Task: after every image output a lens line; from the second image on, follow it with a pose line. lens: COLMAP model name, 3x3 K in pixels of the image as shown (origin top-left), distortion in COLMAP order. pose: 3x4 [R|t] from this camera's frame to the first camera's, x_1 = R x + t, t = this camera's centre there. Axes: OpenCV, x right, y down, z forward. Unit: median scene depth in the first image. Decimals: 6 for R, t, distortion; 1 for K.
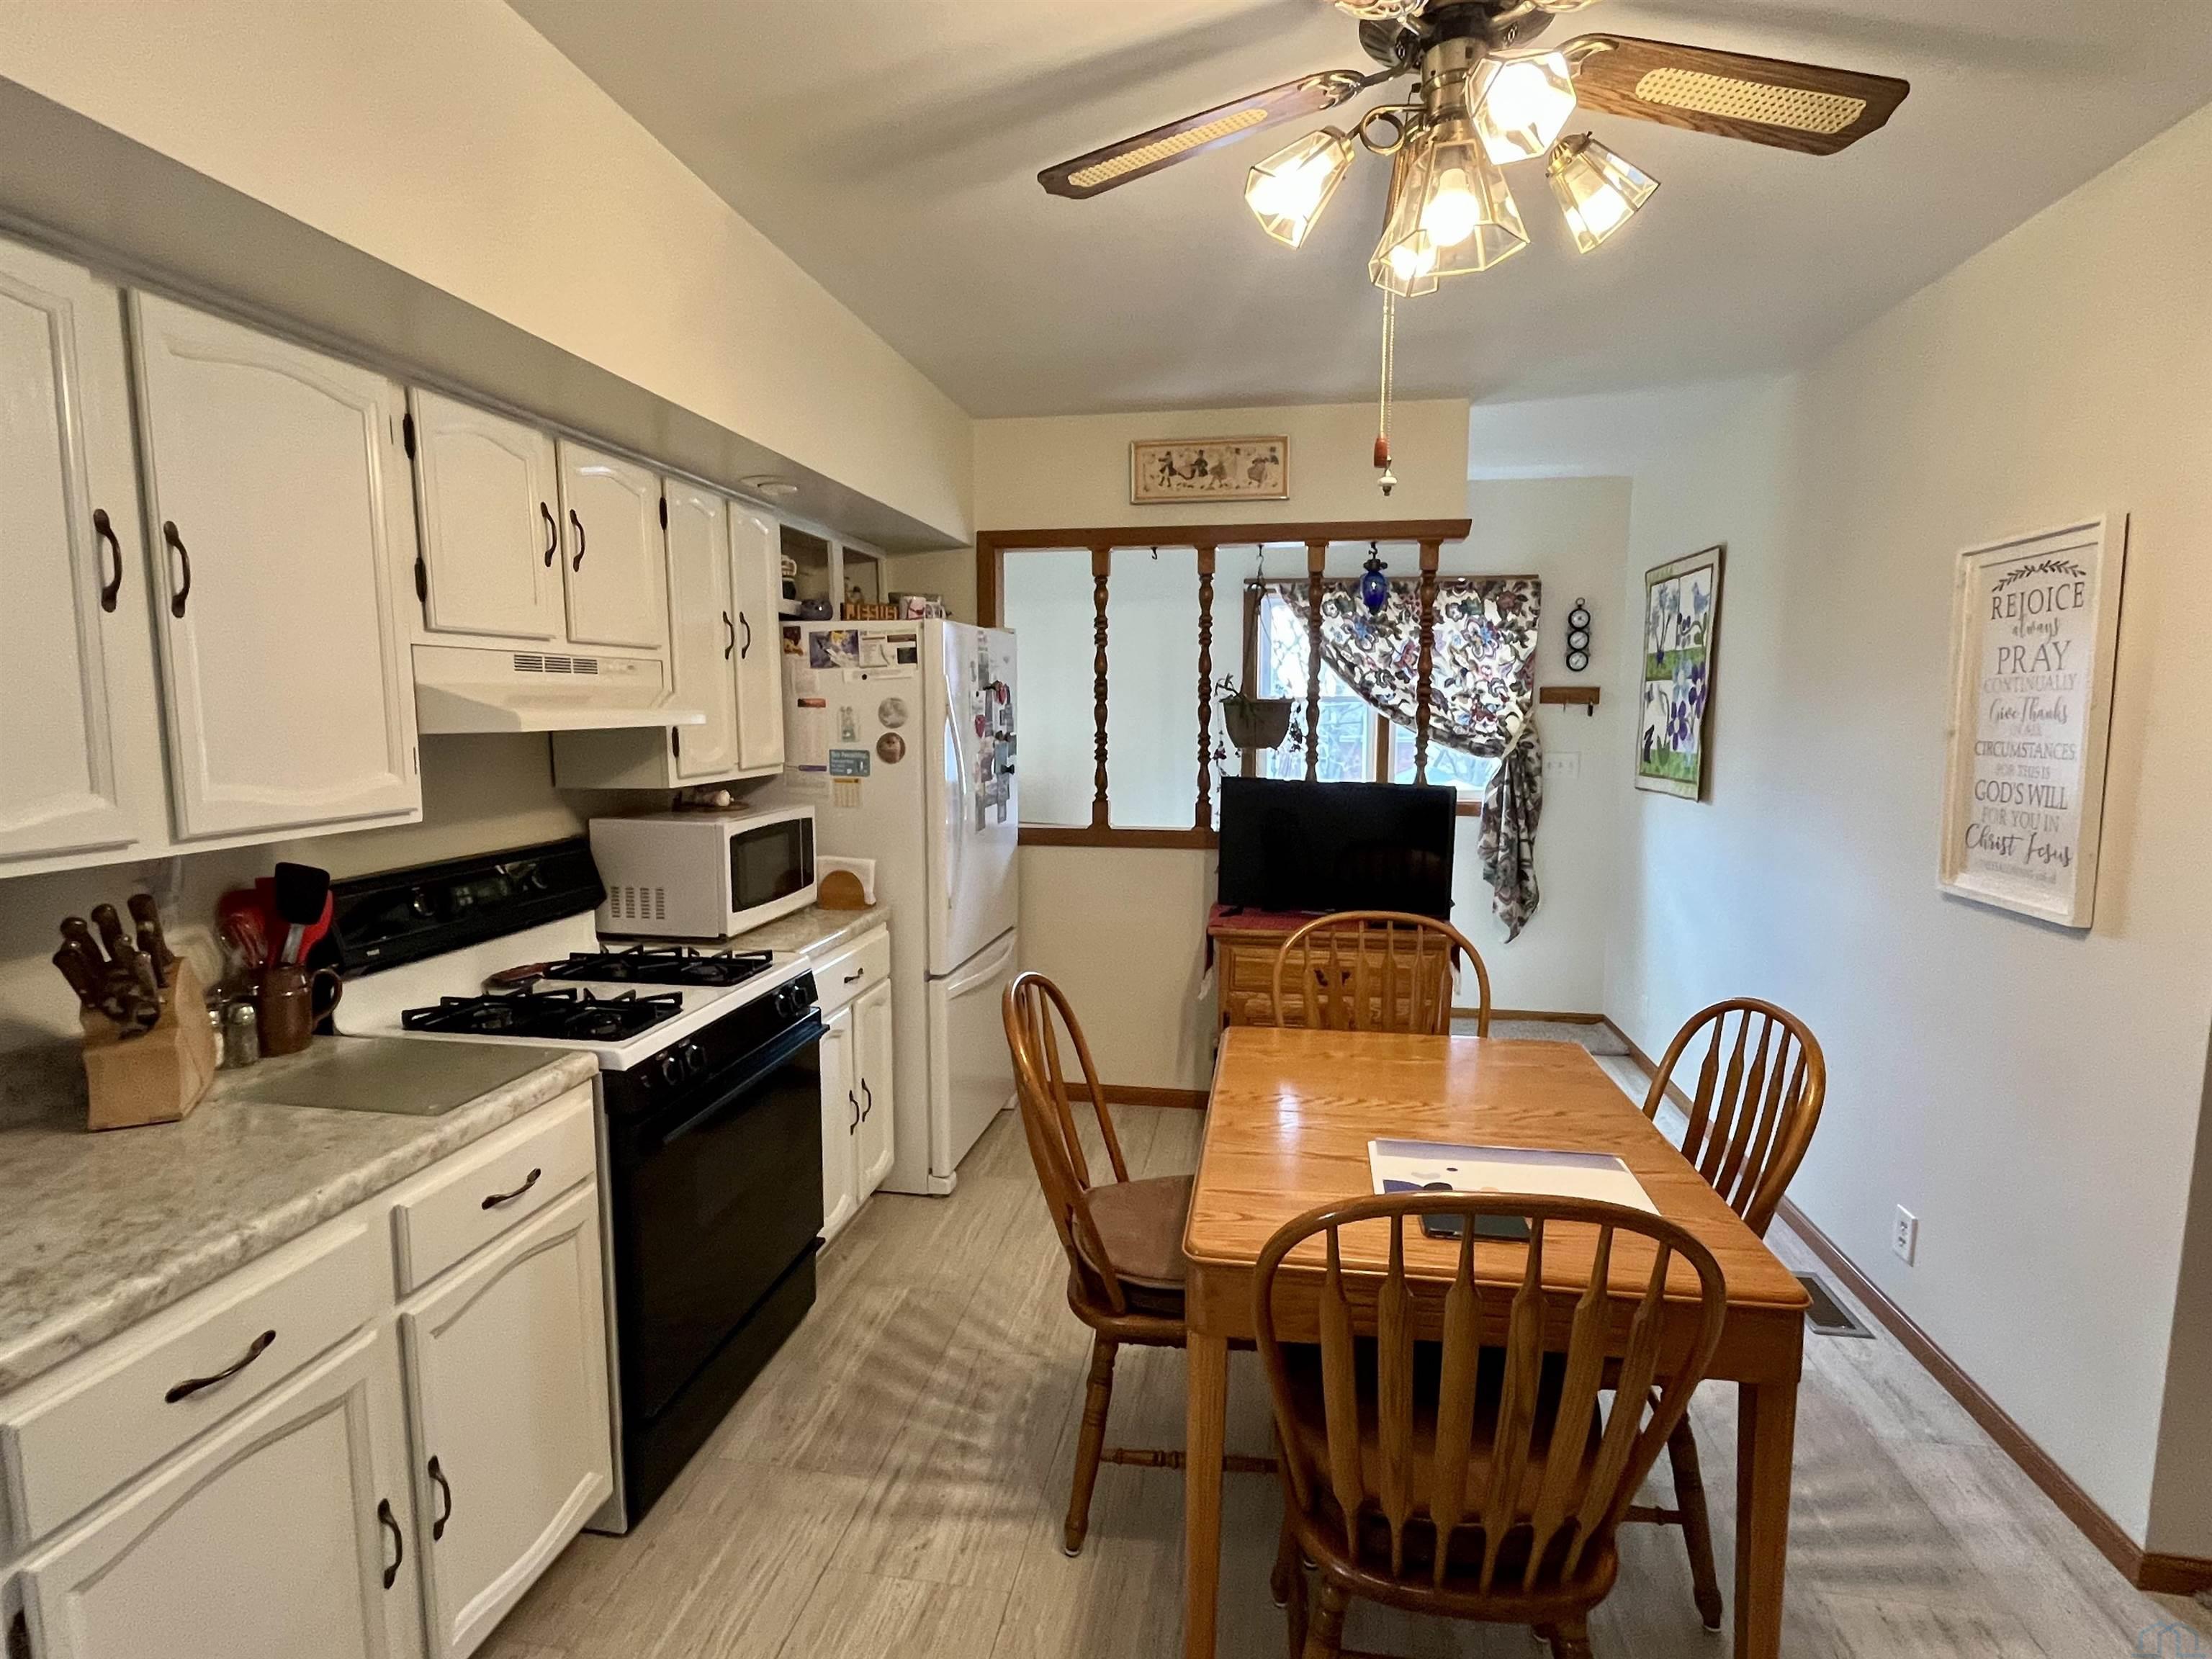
lens RADIAL K [[1115.6, 0, 1105.9], [0, 1115.6, 823.5], [0, 0, 1]] dist [-0.000498, -0.001222]
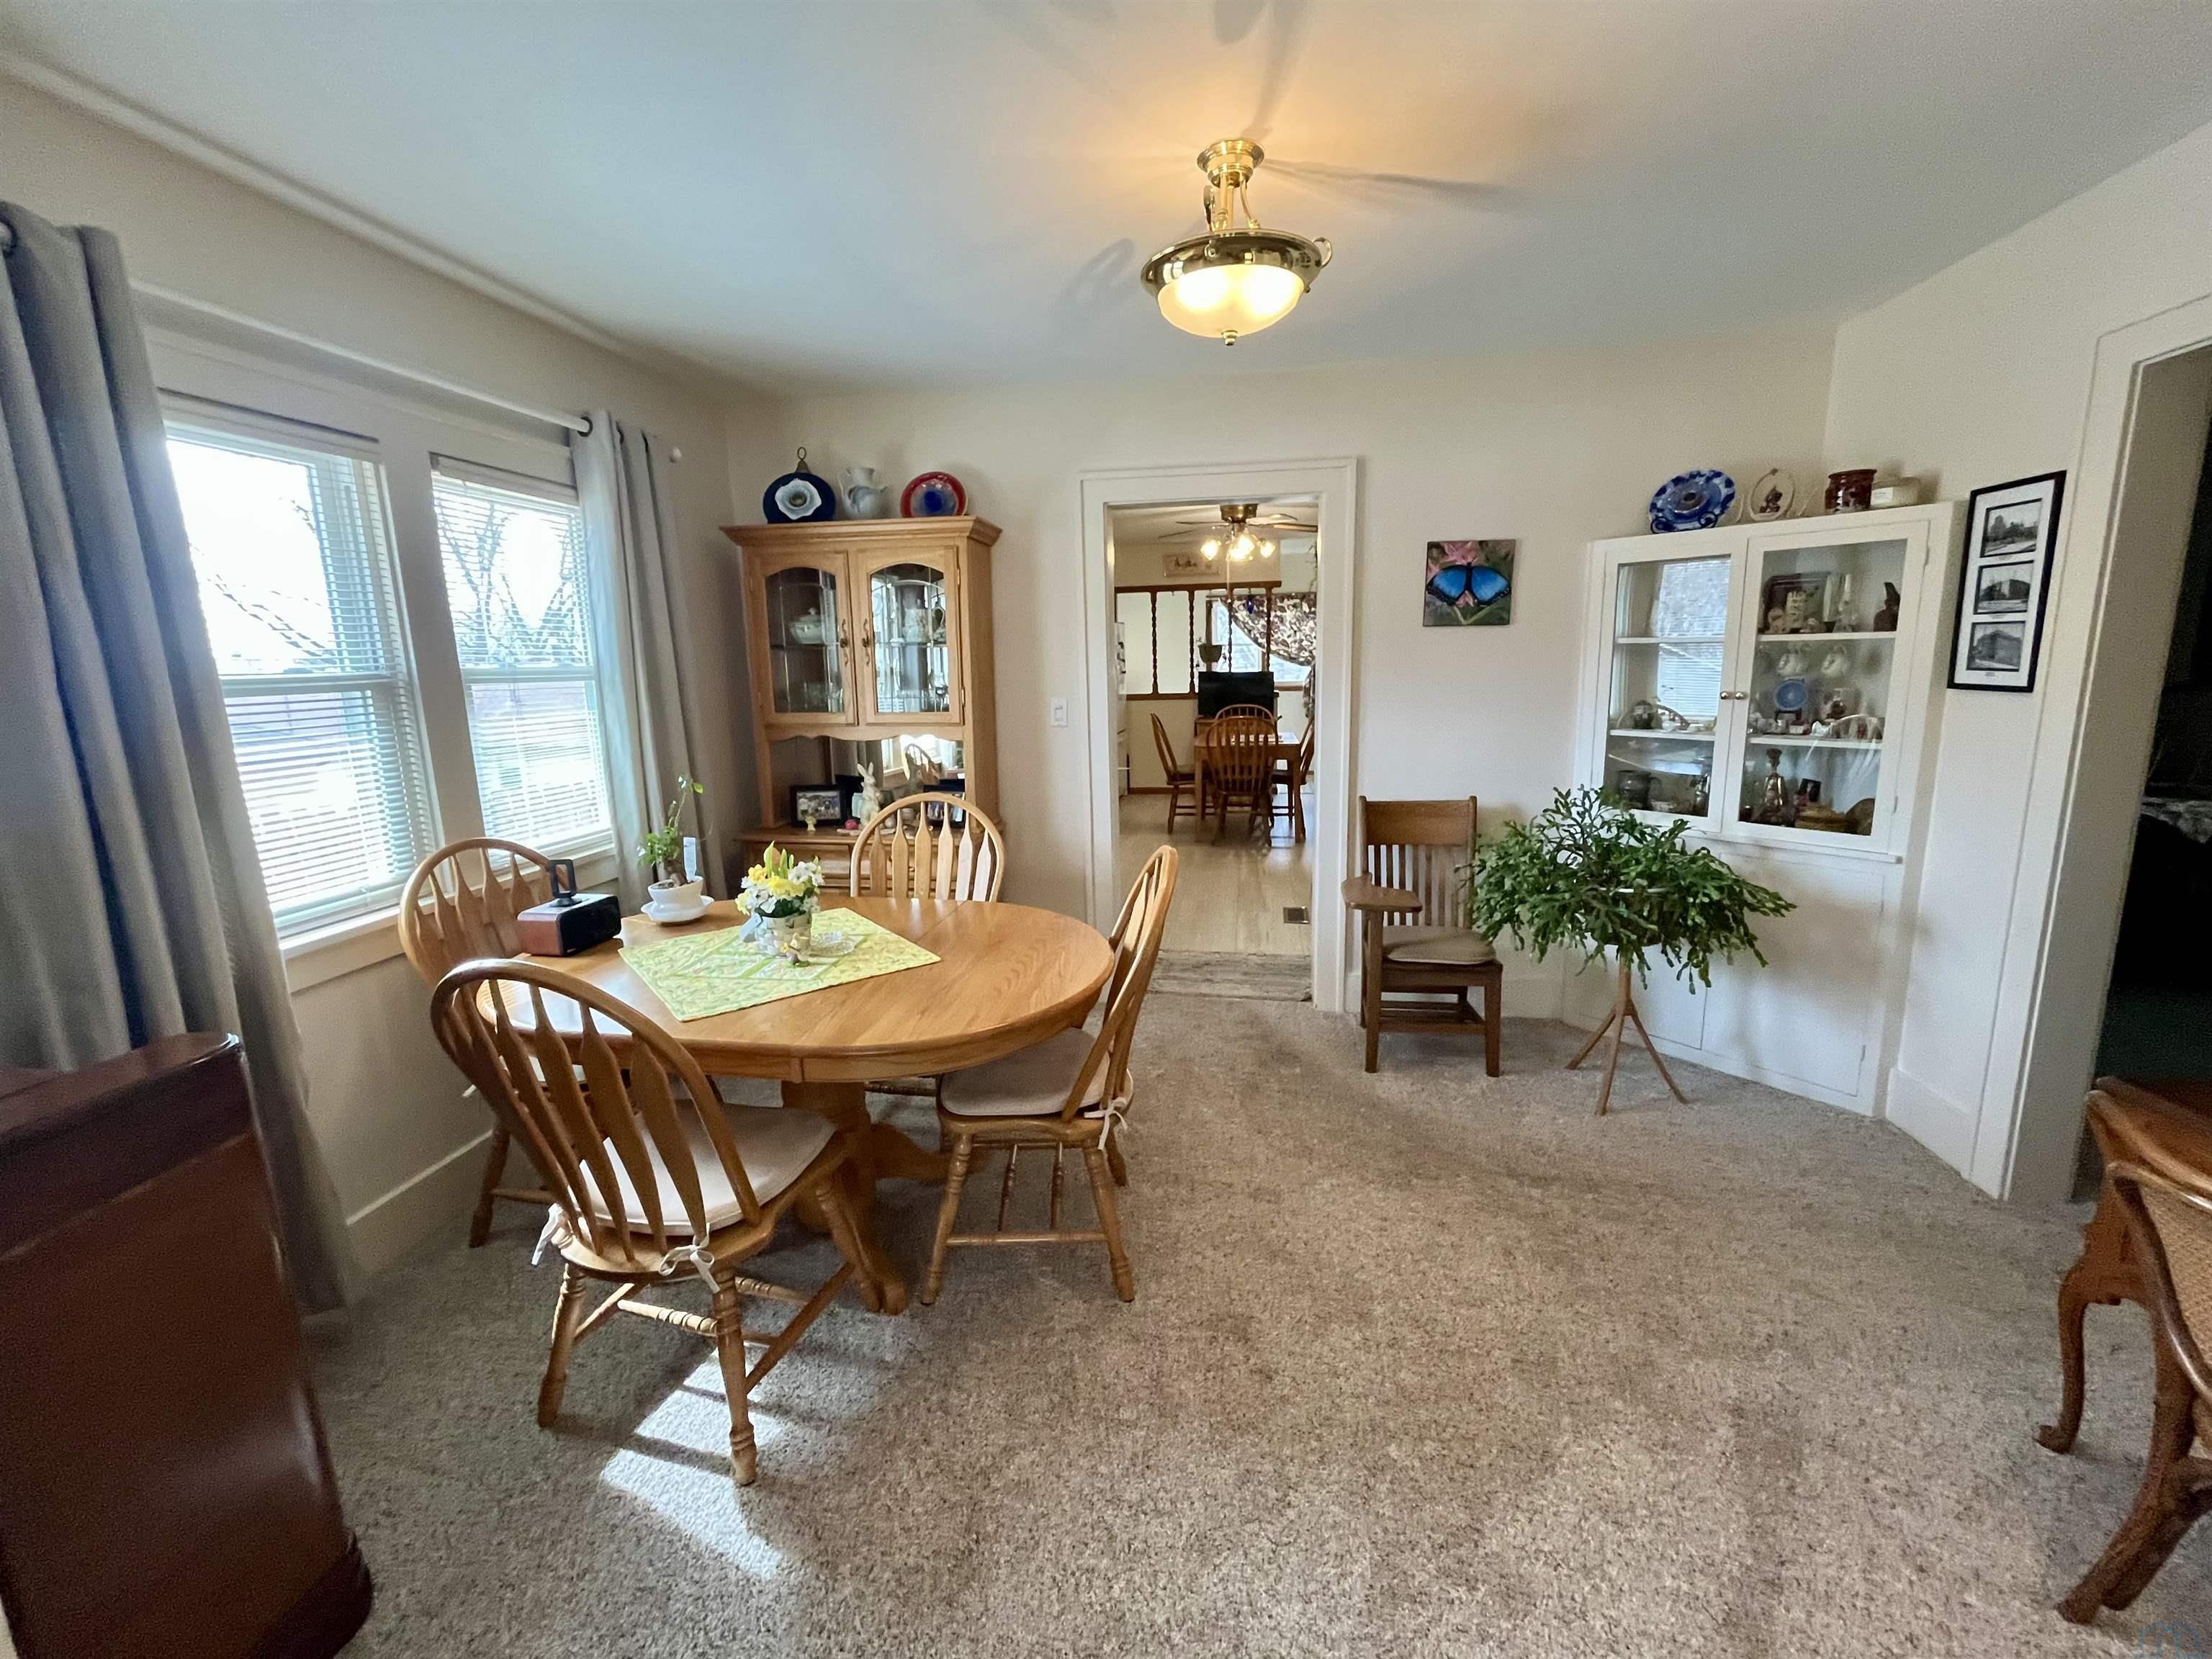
lens RADIAL K [[925.9, 0, 1106.9], [0, 925.9, 834.1], [0, 0, 1]] dist [-0.007024, -0.000500]
pose [[0.999521, -0.030931, -0.000203, -0.146778], [0.030845, 0.996197, 0.081489, 0.173657], [-0.002319, -0.081456, 0.996674, -1.429385]]
